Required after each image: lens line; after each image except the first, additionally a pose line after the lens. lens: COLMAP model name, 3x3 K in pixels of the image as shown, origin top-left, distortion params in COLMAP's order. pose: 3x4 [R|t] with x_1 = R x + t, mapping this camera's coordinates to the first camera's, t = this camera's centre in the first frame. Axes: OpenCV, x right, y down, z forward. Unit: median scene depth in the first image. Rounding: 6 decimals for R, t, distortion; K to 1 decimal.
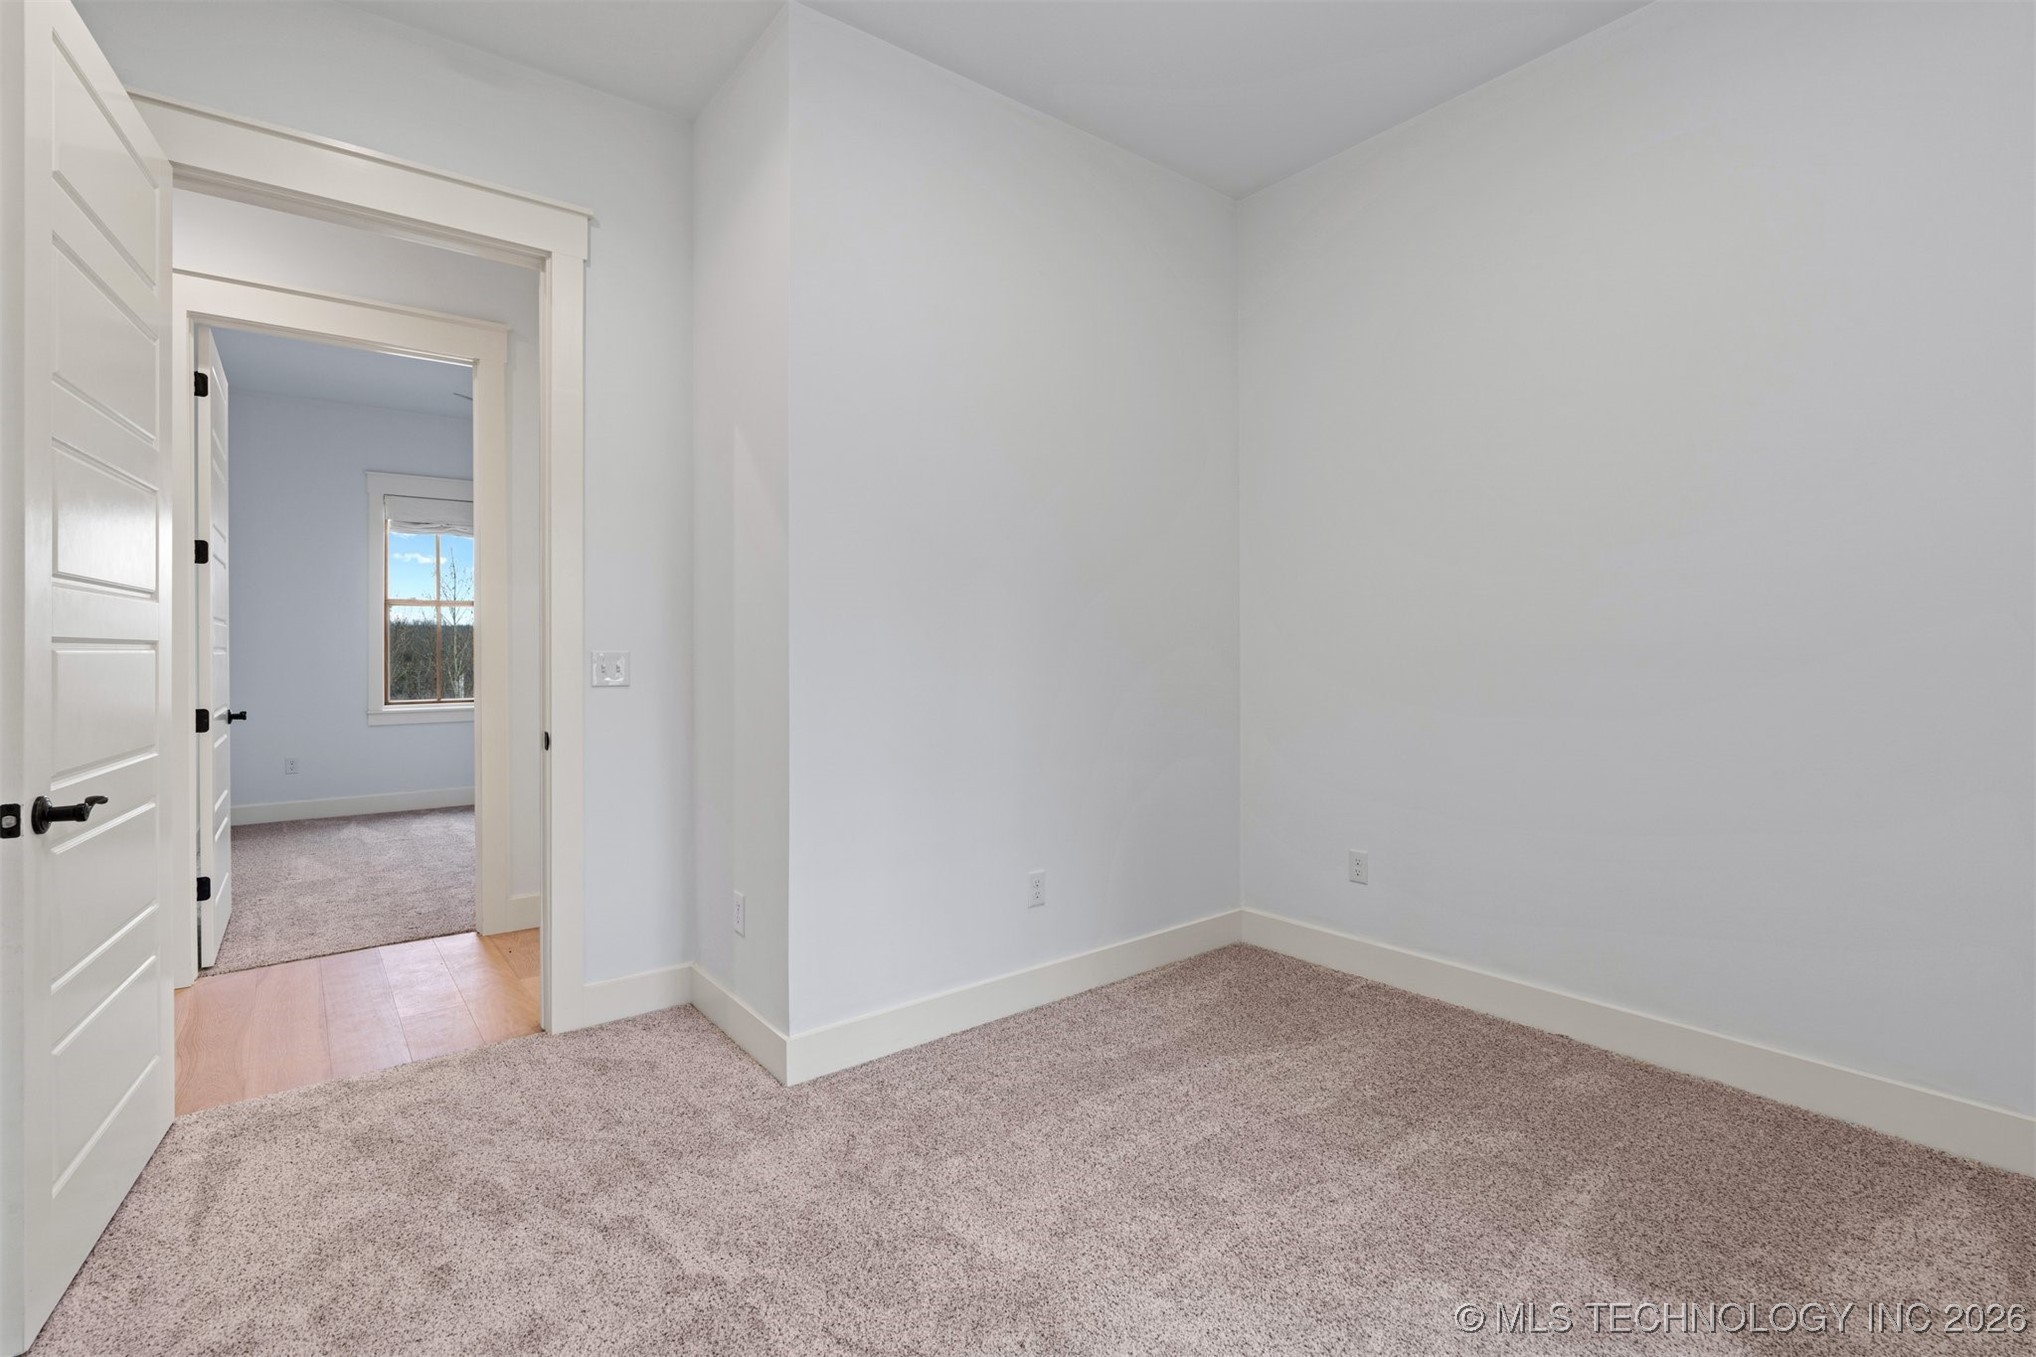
lens RADIAL K [[920.0, 0, 1010.6], [0, 920.0, 666.4], [0, 0, 1]] dist [-0.009112, 0.003209]
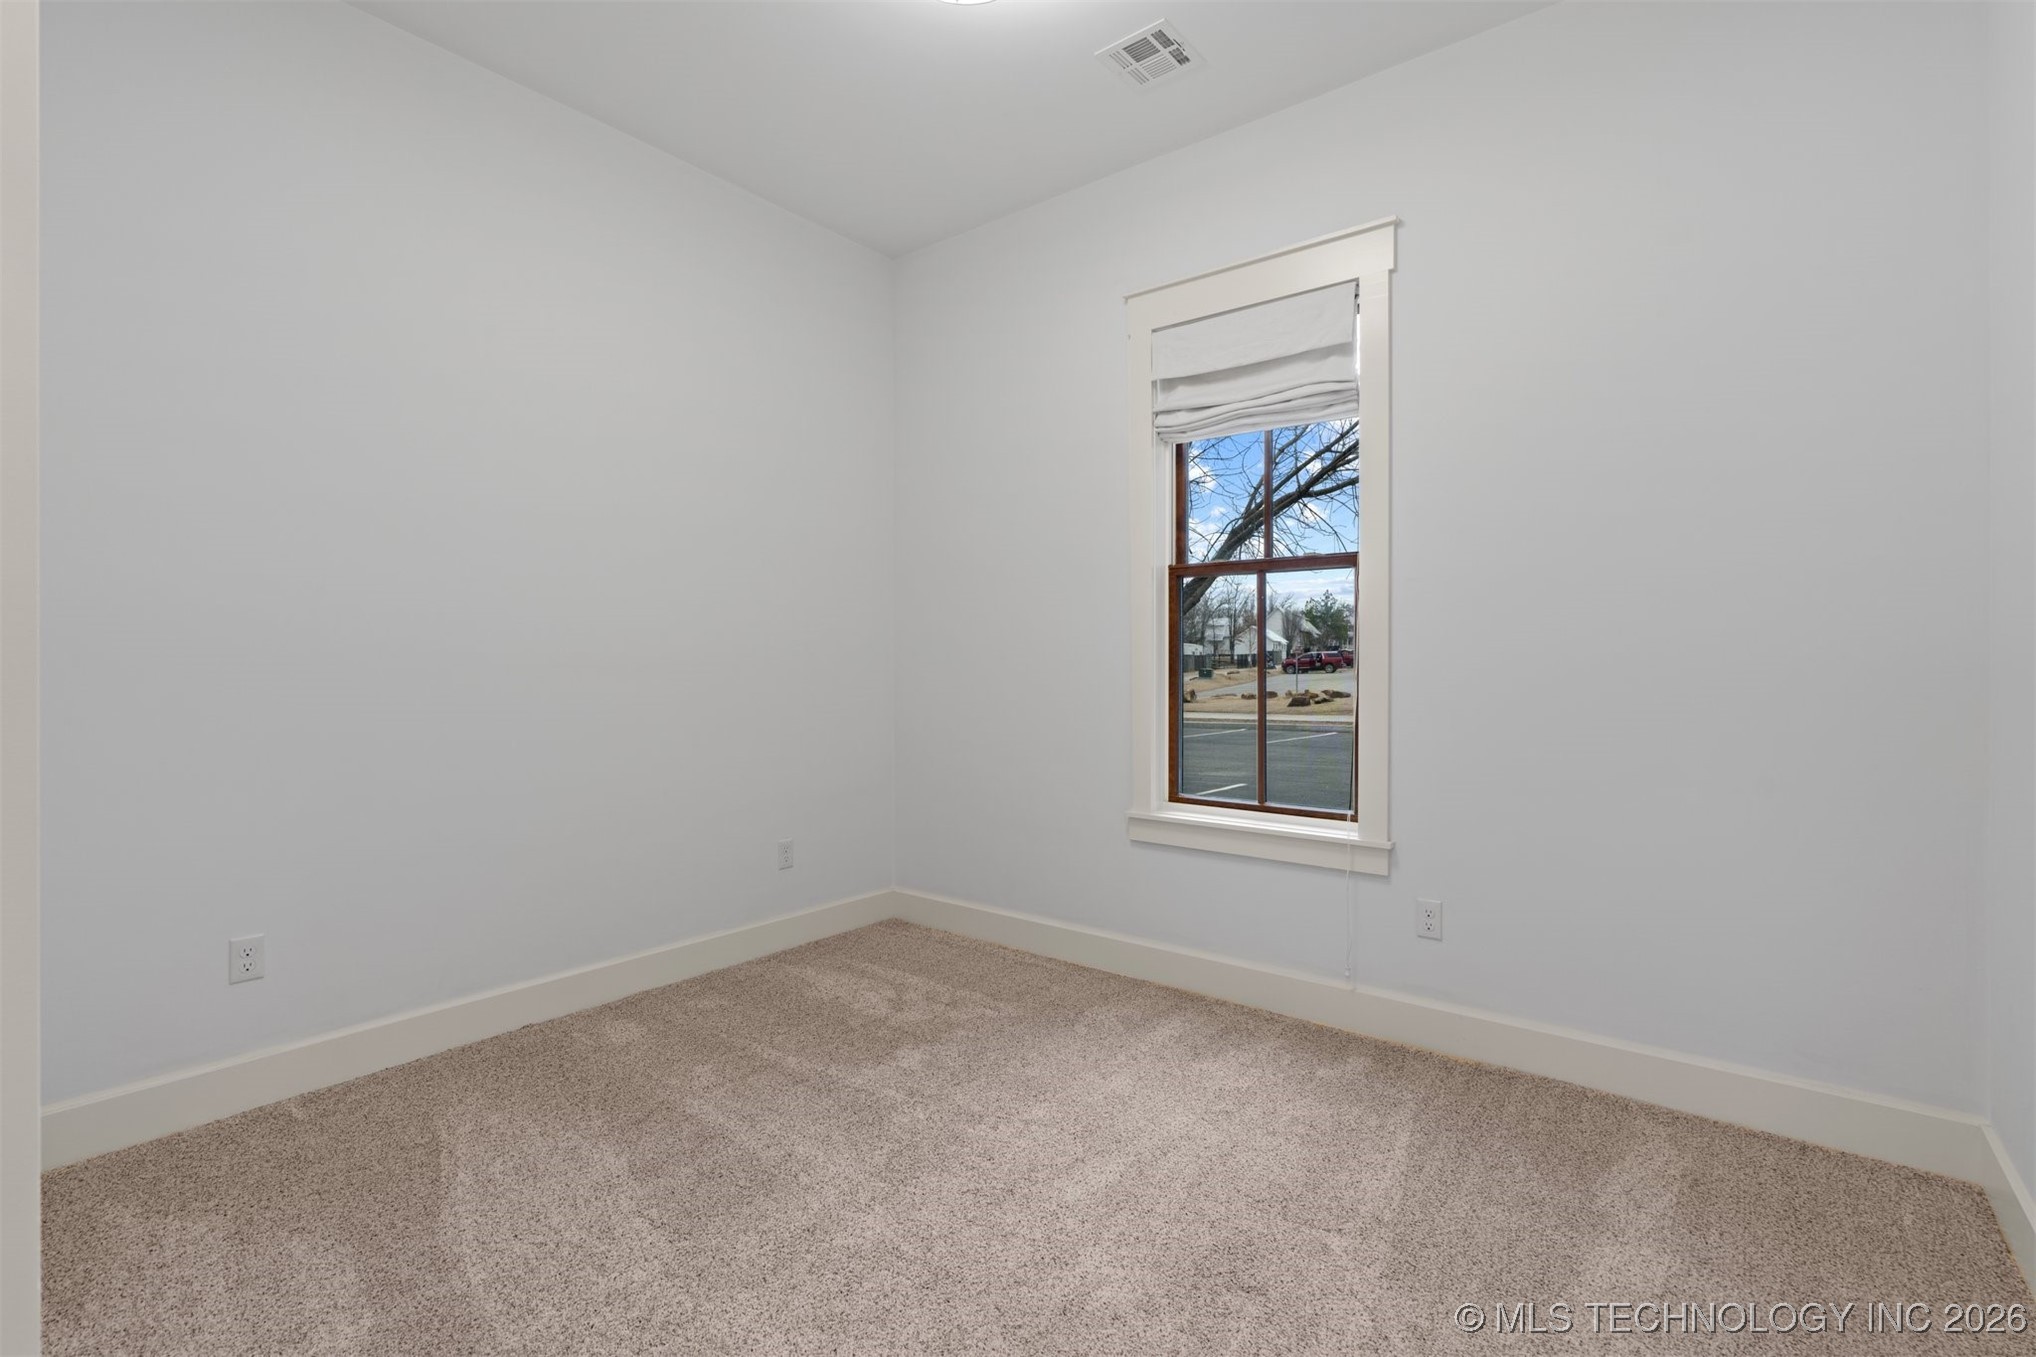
lens RADIAL K [[920.0, 0, 1016.8], [0, 920.0, 674.9], [0, 0, 1]] dist [-0.009112, 0.003209]
pose [[-0.239886, -0.009040, 0.970759, -0.708764], [0.011827, 0.999855, 0.012233, -0.011007], [-0.970729, 0.014416, -0.239744, 0.884284]]
